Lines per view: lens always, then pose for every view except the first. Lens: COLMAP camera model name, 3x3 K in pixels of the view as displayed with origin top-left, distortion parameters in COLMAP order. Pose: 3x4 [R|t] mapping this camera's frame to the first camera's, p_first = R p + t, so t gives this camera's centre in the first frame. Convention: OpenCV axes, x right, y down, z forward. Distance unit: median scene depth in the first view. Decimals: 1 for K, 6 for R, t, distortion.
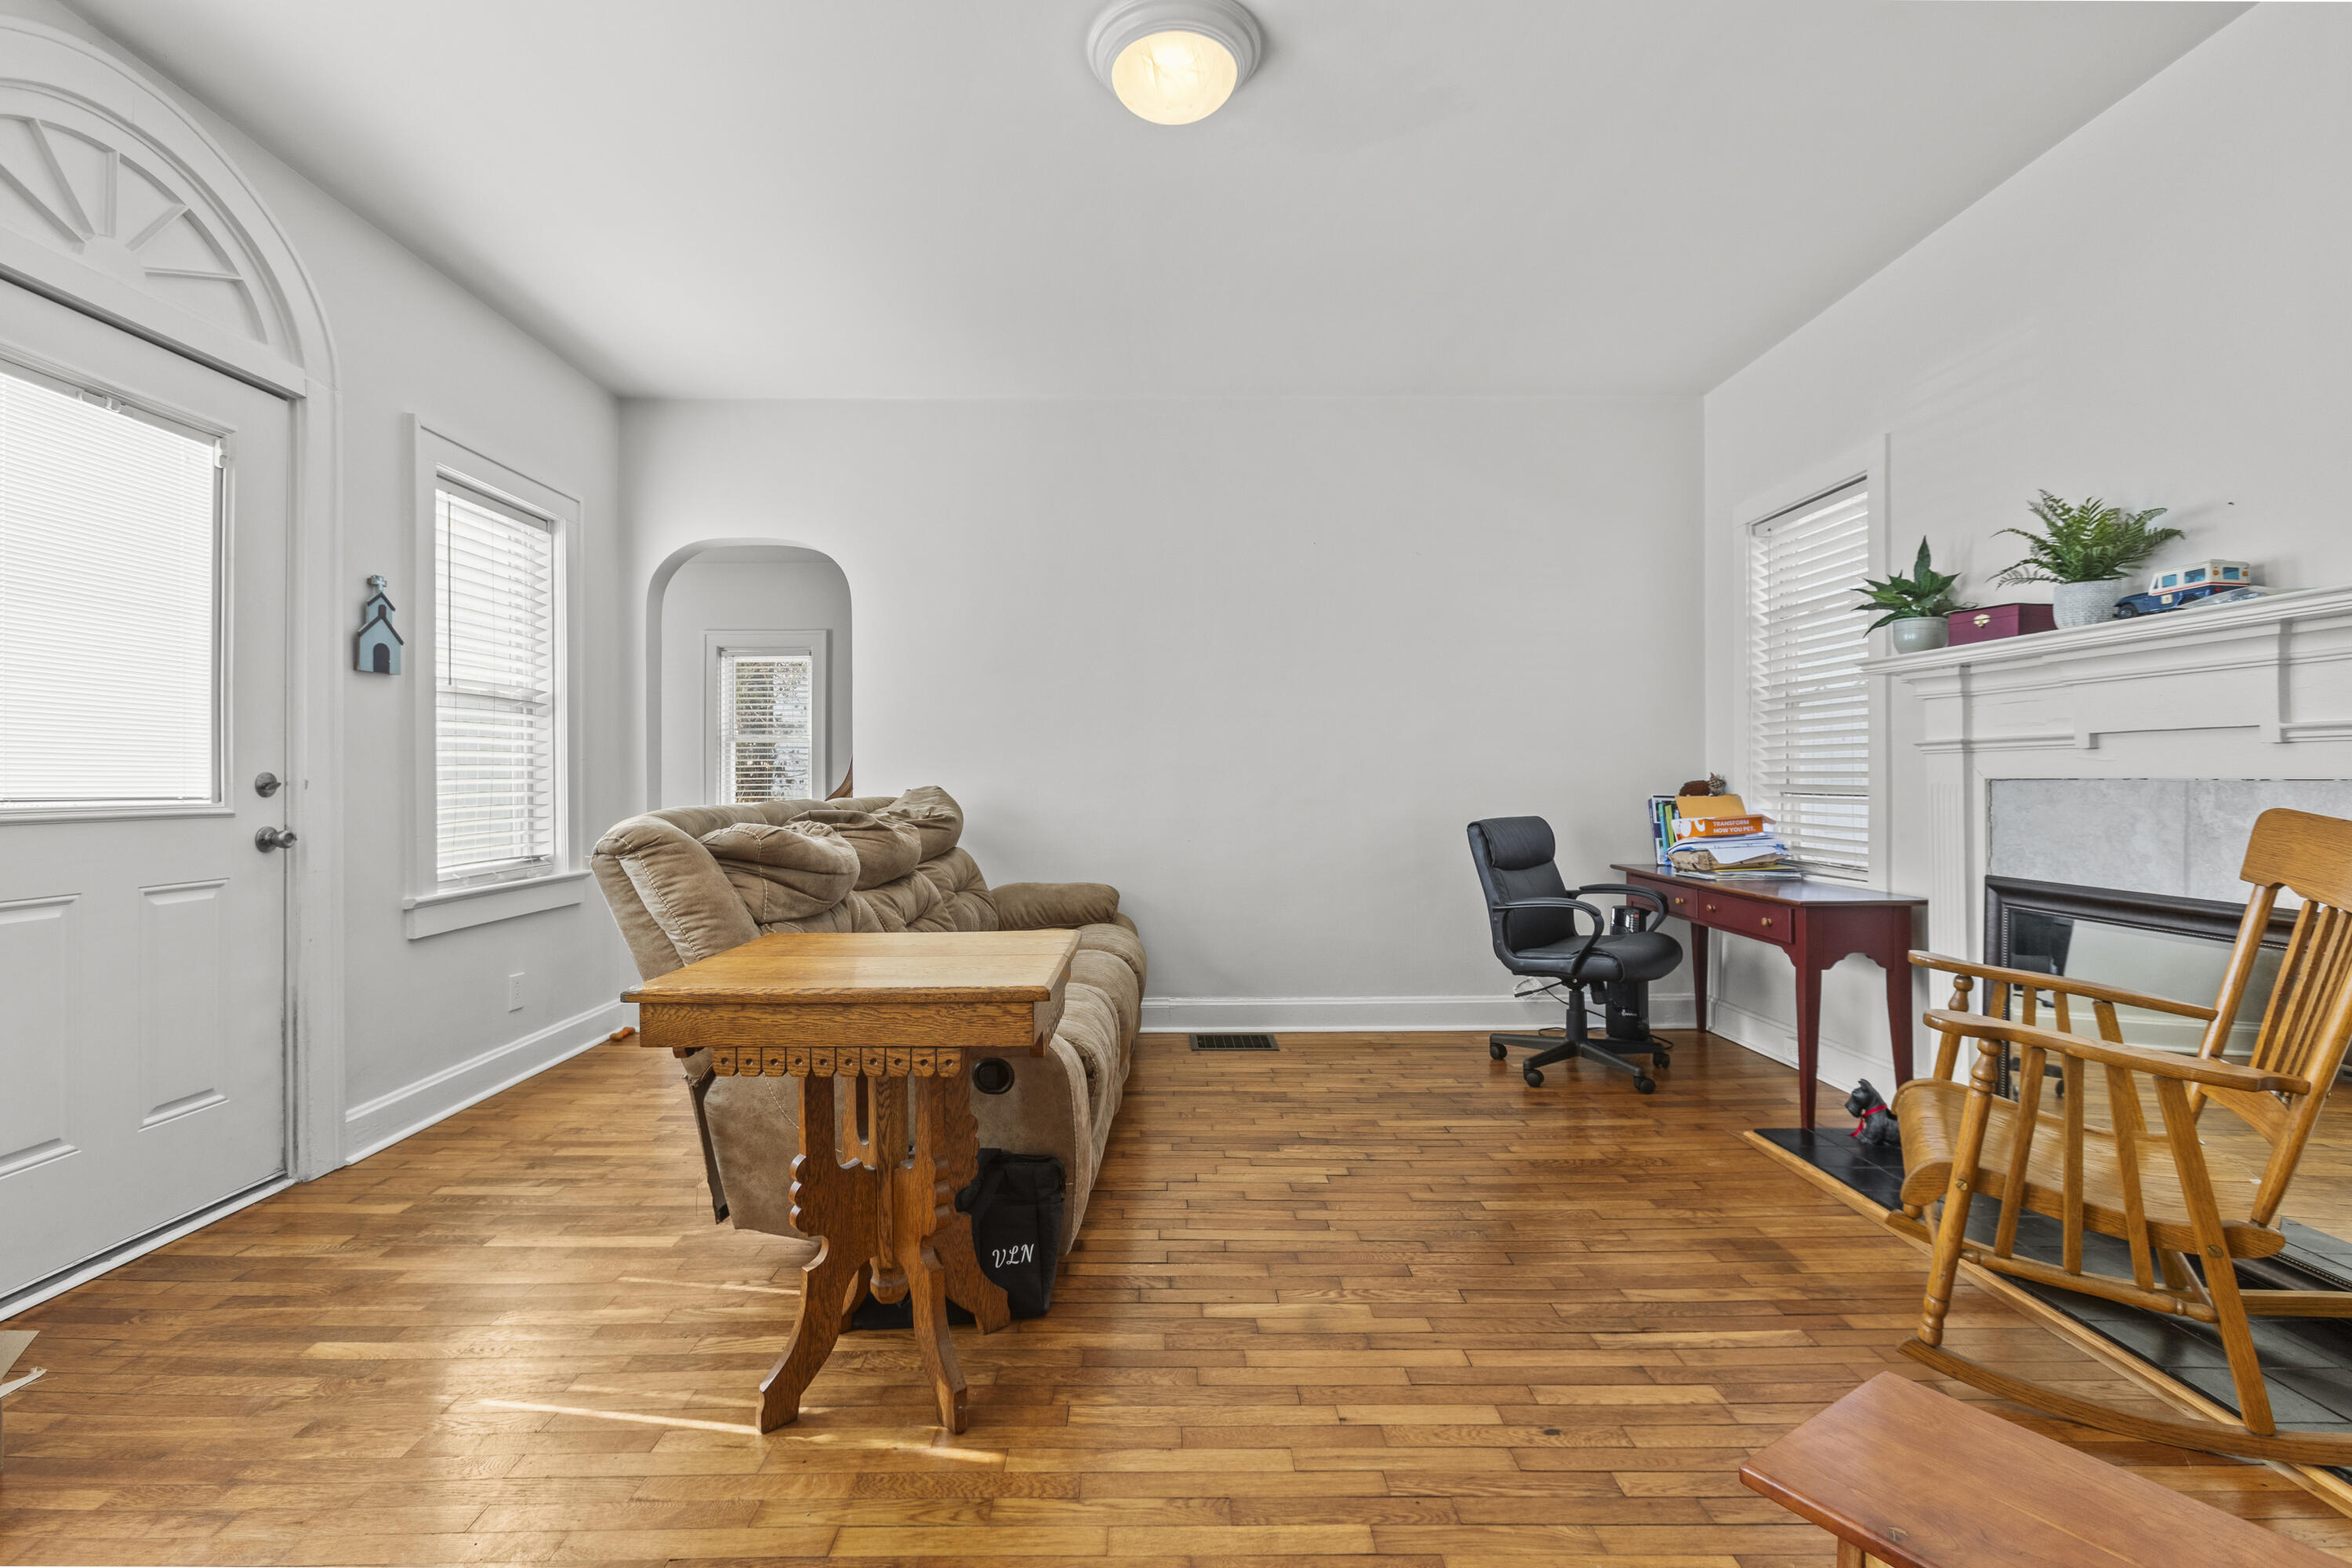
lens RADIAL K [[1066.2, 0, 1172.2], [0, 1066.2, 777.8], [0, 0, 1]] dist [0.002851, 0.000445]
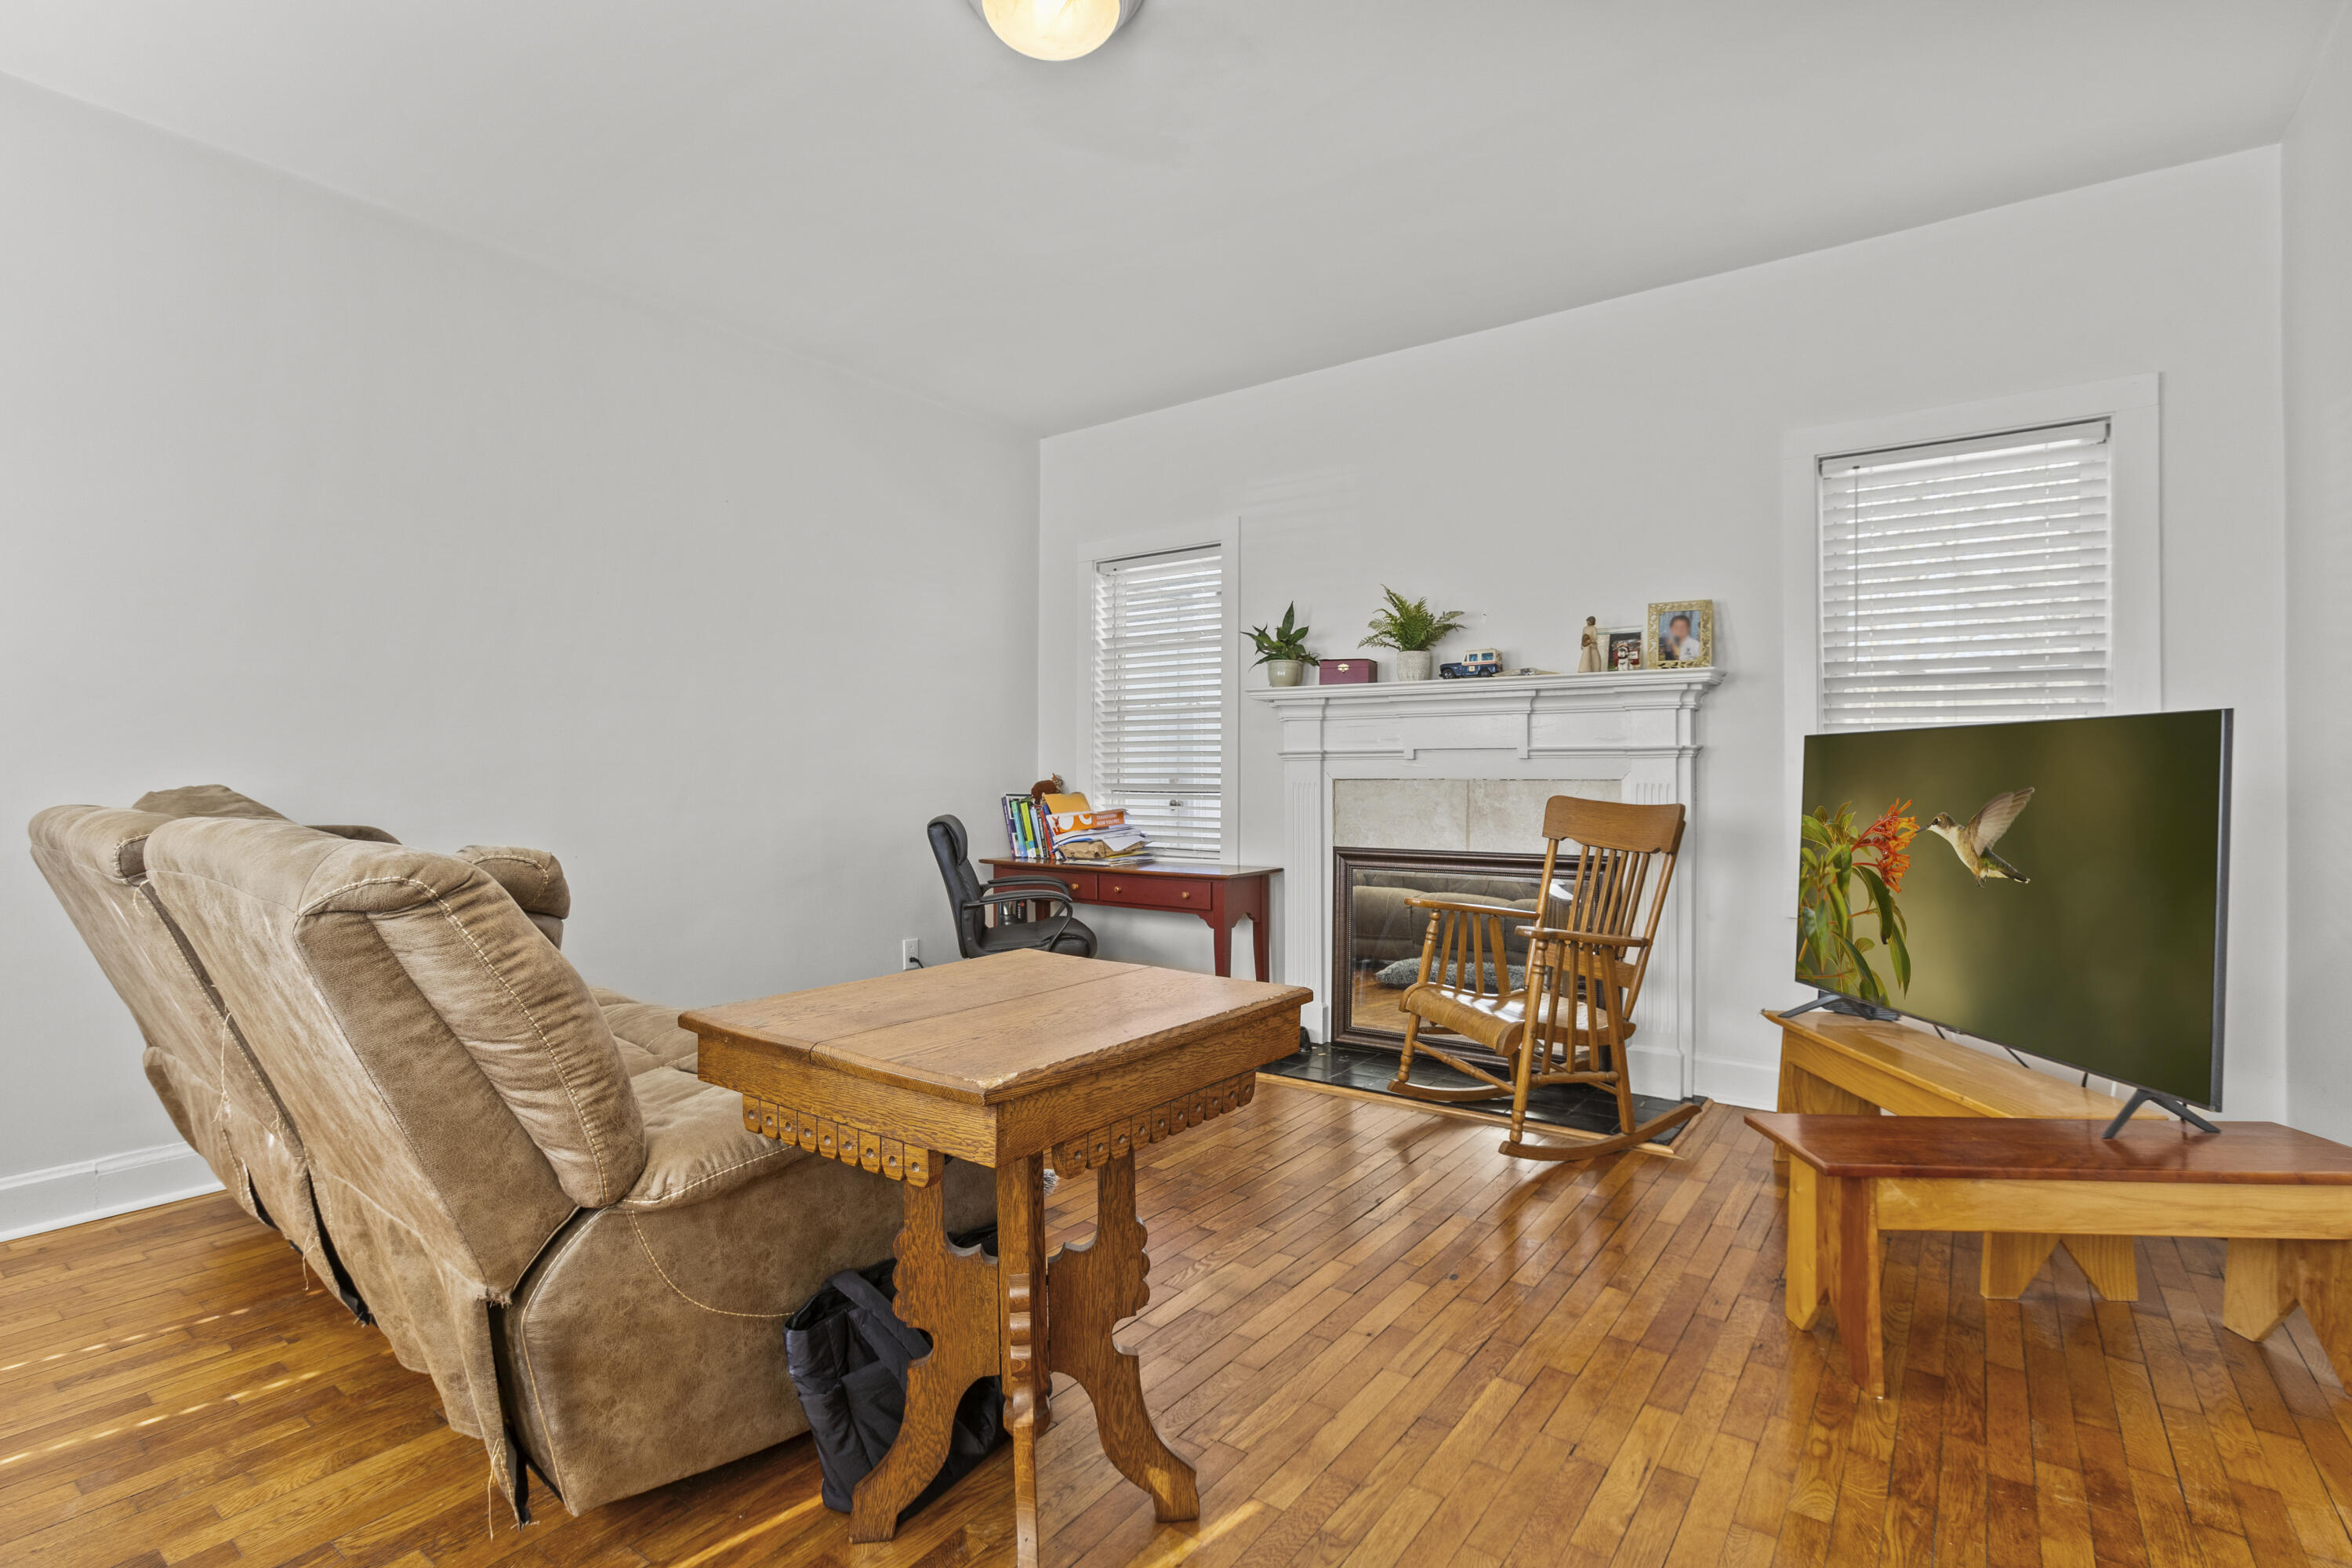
lens RADIAL K [[1123.6, 0, 1173.8], [0, 1123.6, 789.0], [0, 0, 1]] dist [-0.005718, -0.000154]
pose [[0.590369, -0.002366, 0.807130, -0.578304], [-0.003792, 0.999977, 0.005705, 0.006435], [-0.807125, -0.006429, 0.590346, 0.287177]]
